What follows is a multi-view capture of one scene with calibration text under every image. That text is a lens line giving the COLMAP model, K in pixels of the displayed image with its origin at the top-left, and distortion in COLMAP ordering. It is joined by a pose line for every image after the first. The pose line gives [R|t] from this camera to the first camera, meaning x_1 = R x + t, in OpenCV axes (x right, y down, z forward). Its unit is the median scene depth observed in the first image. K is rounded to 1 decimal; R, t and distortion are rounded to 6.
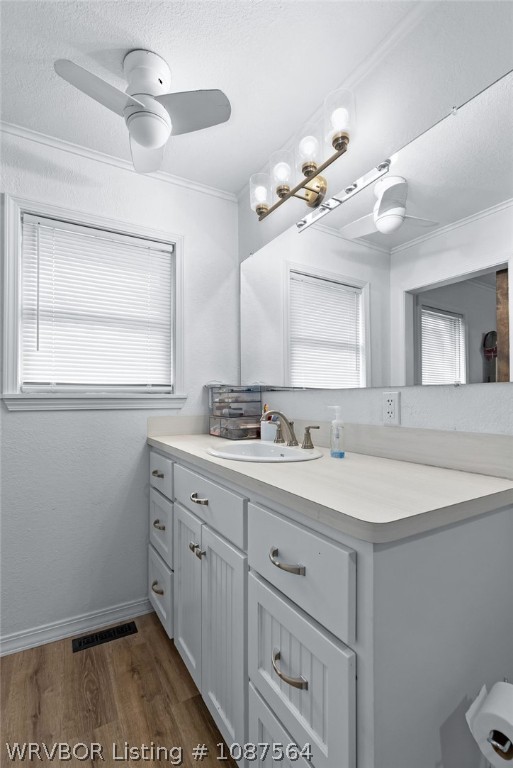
lens RADIAL K [[351.8, 0, 256.0], [0, 351.8, 390.0], [0, 0, 1]] dist [-0.001674, 0.000694]
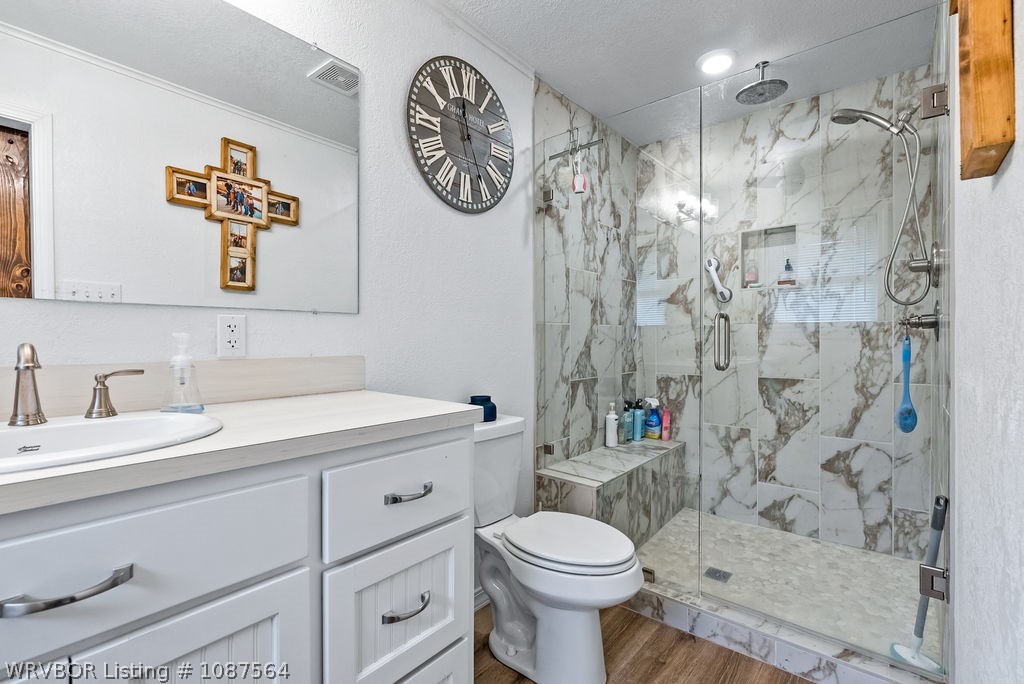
lens RADIAL K [[469.0, 0, 510.7], [0, 469.0, 341.7], [0, 0, 1]] dist [-0.001674, 0.000694]
pose [[-0.348546, -0.004863, 0.937279, -0.790729], [-0.023795, 0.999710, -0.003661, 0.054023], [-0.936990, -0.023579, -0.348561, 0.799962]]
